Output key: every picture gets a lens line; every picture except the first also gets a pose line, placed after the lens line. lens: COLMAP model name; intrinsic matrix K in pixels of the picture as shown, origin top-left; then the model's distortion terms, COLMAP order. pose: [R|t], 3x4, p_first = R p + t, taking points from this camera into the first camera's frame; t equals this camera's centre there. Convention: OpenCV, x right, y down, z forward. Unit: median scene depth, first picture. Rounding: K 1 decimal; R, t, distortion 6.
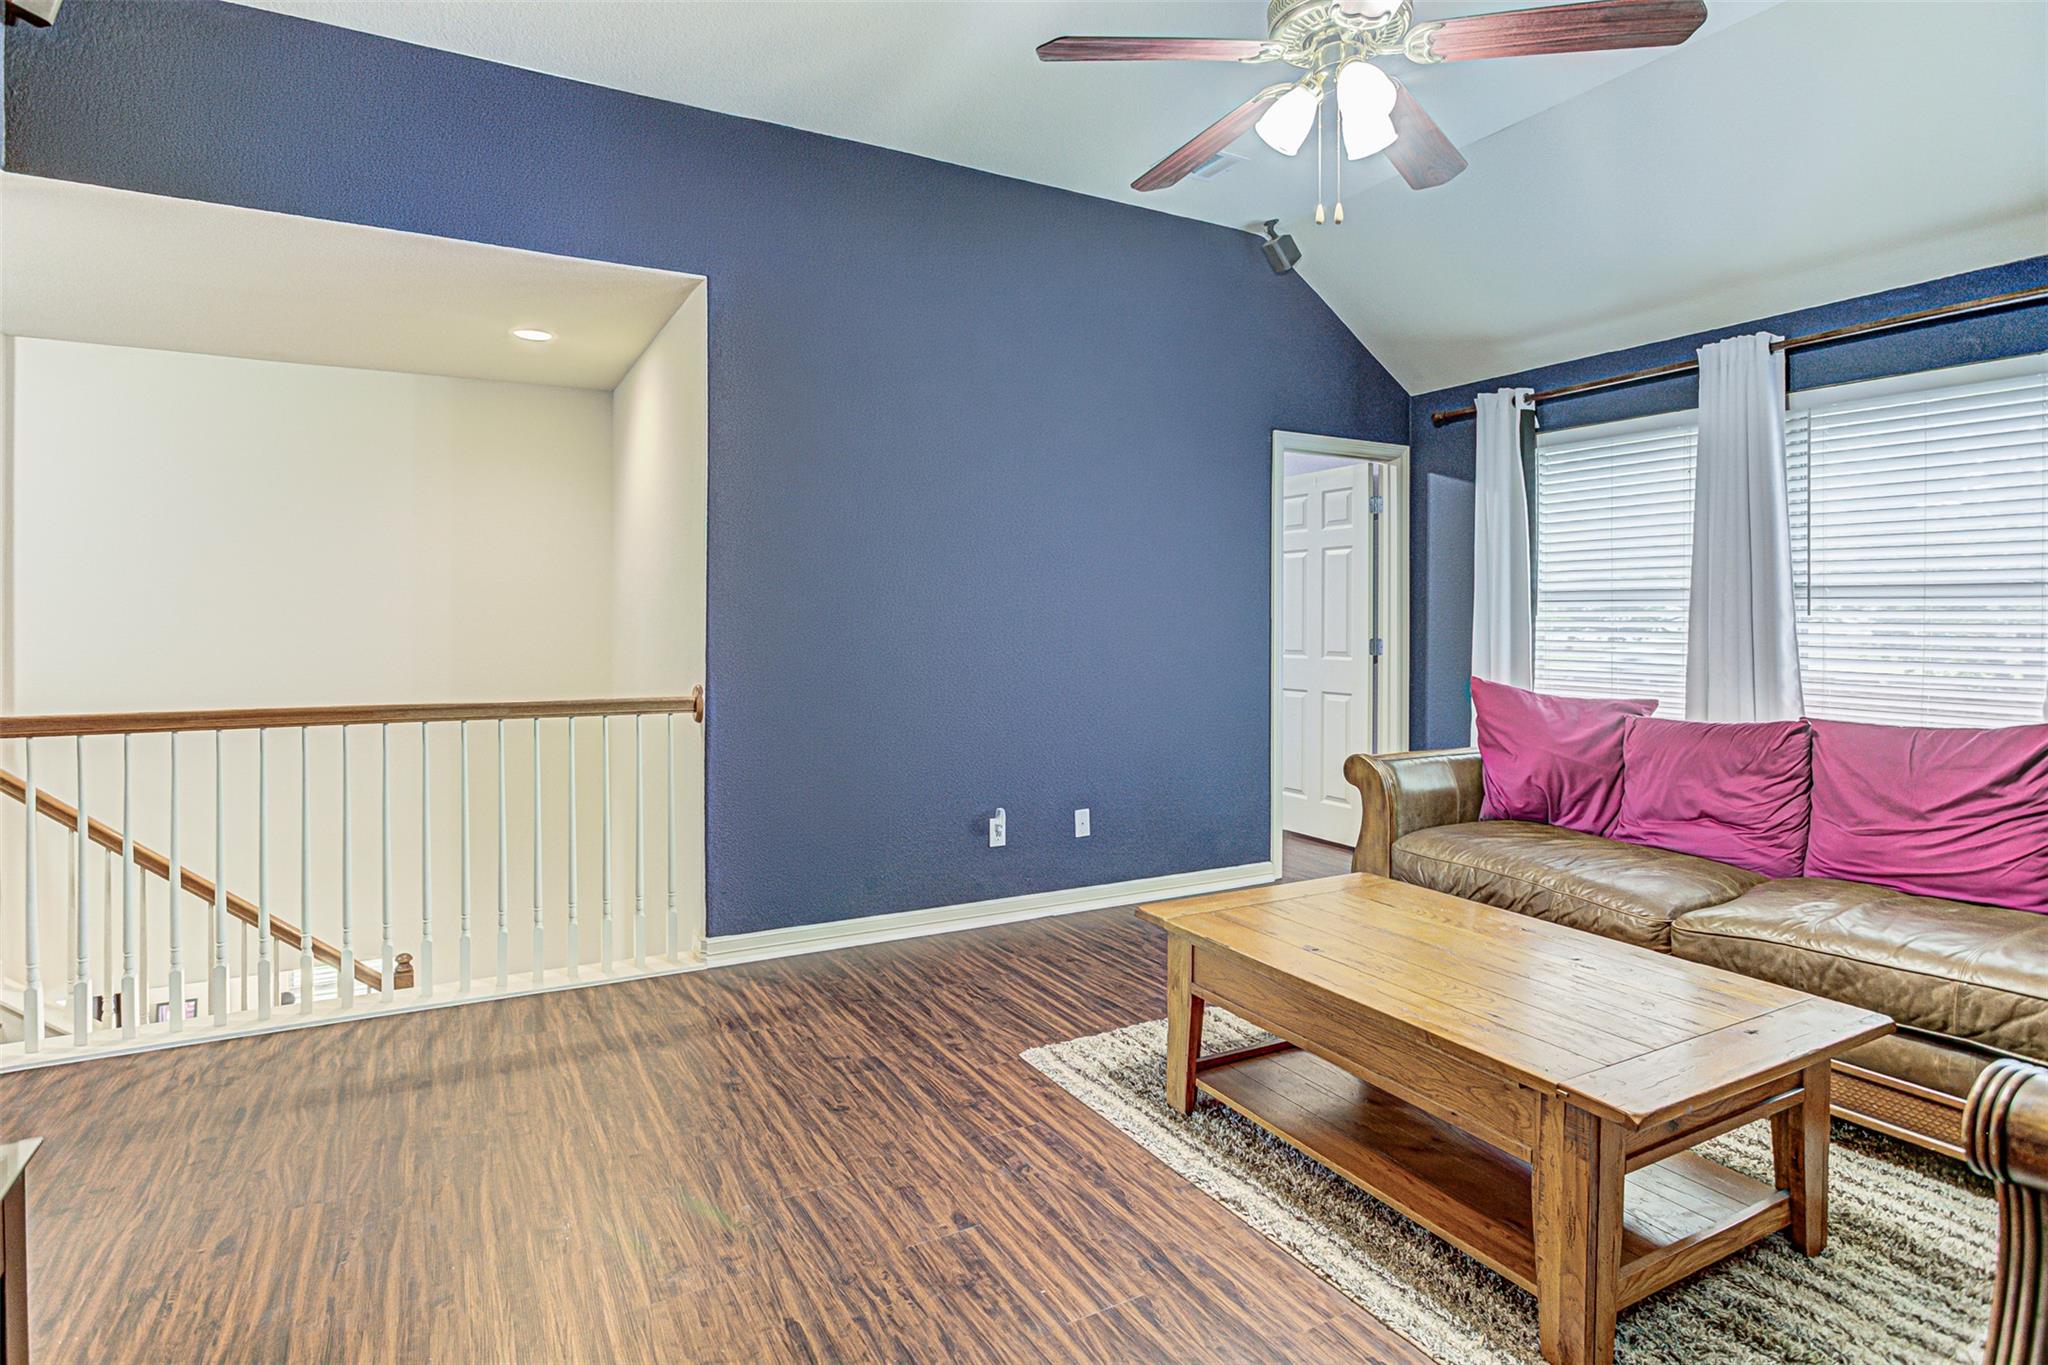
lens RADIAL K [[1008.9, 0, 1022.3], [0, 1008.9, 651.2], [0, 0, 1]] dist [-0.000578, -0.000099]
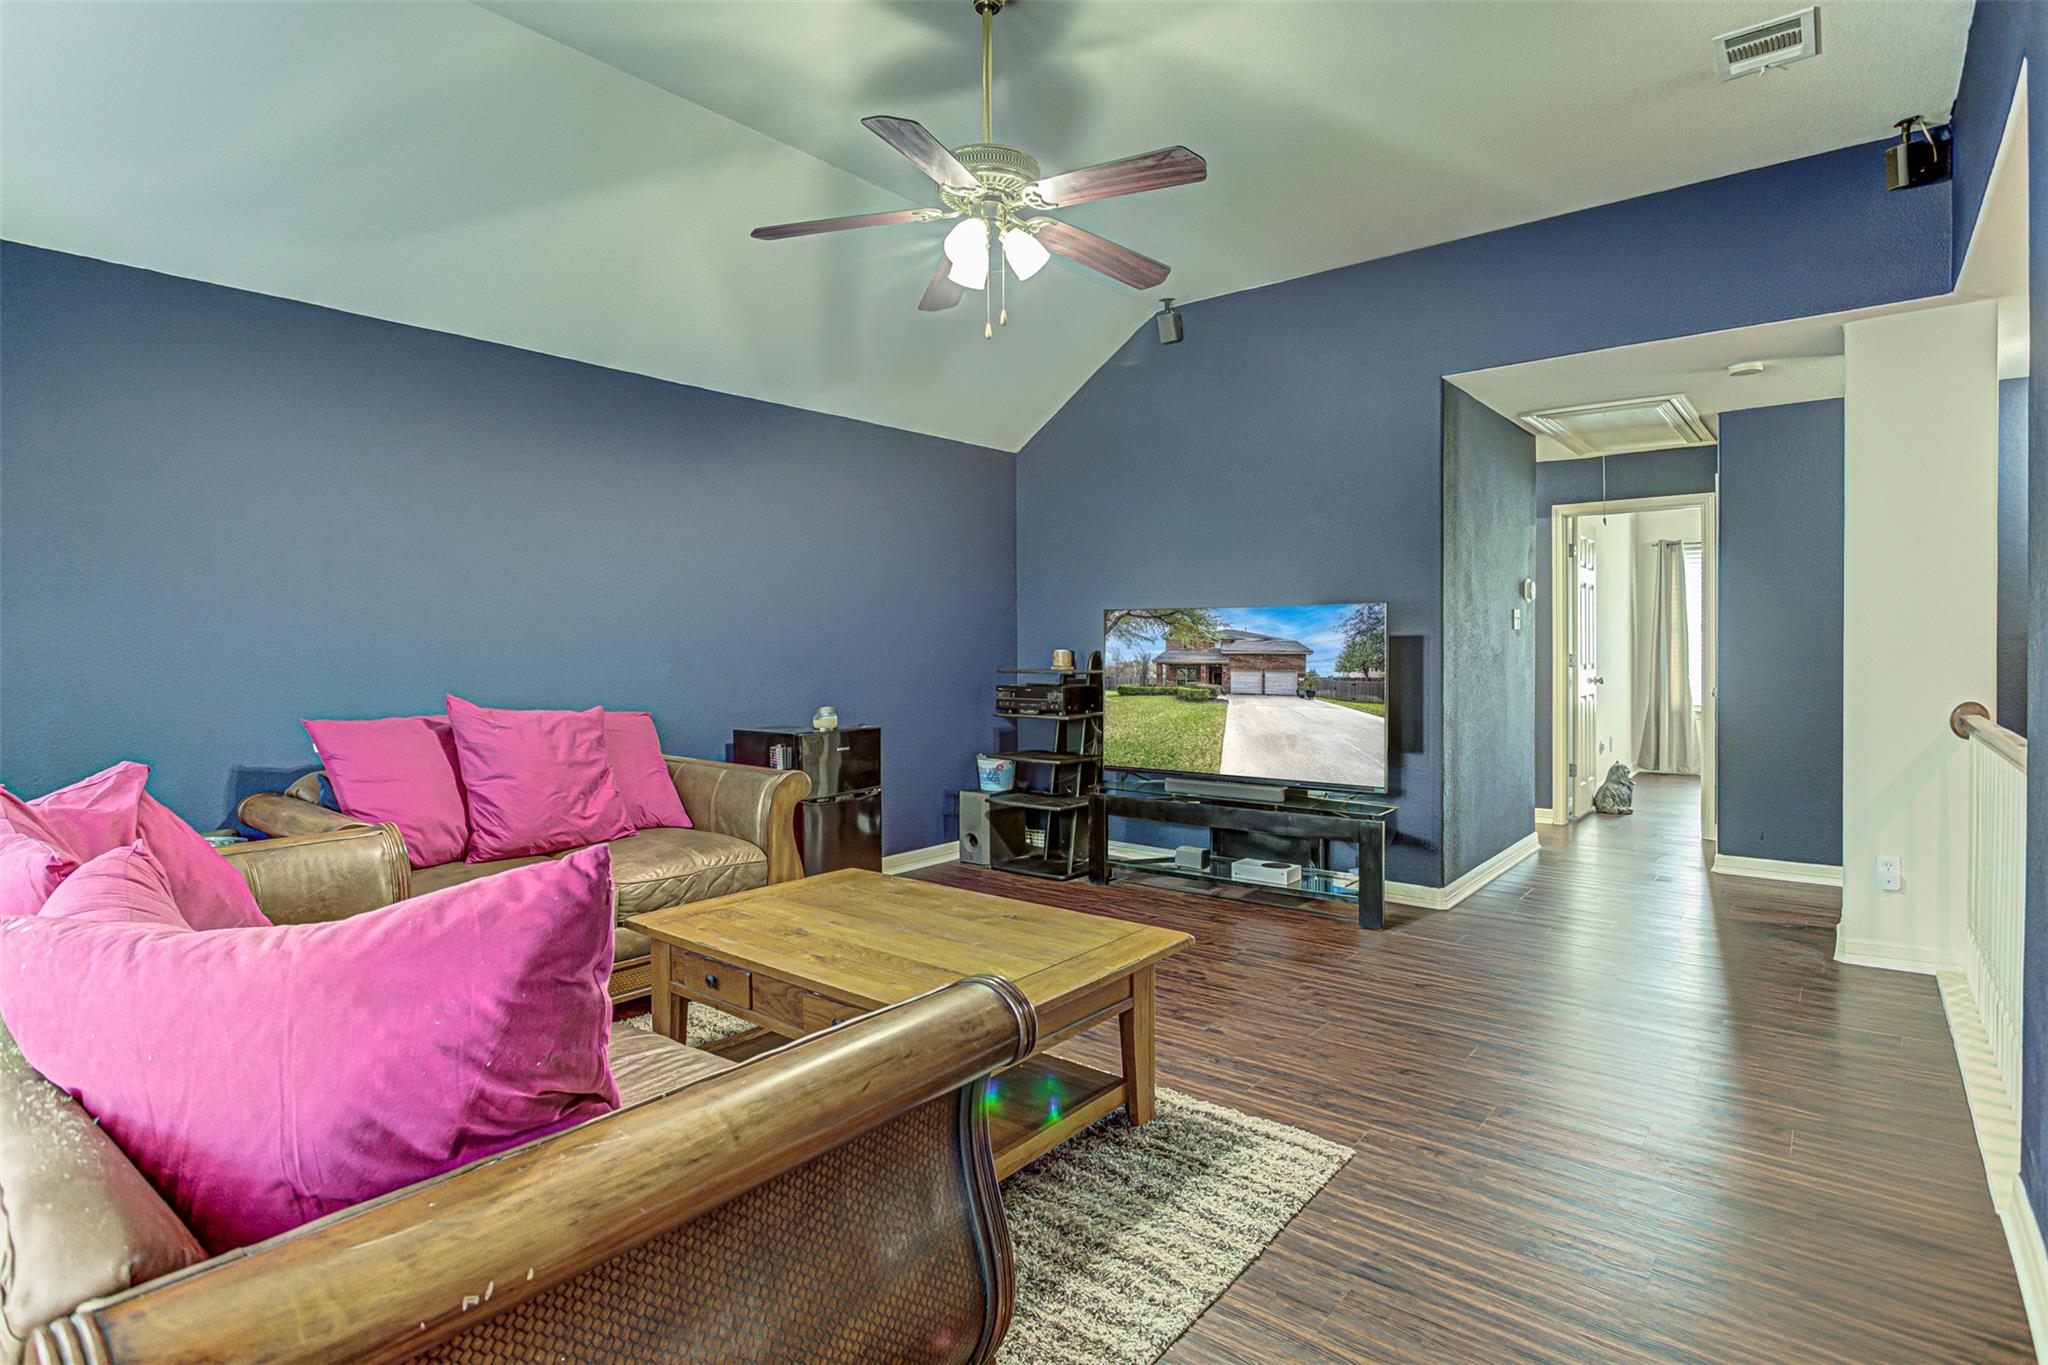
lens RADIAL K [[1008.9, 0, 1022.3], [0, 1008.9, 651.2], [0, 0, 1]] dist [-0.000578, -0.000099]
pose [[-0.925247, 0.001133, -0.379363, 0.724885], [-0.011096, 0.999487, 0.030048, -0.057377], [0.379203, 0.032012, -0.924760, 2.084346]]
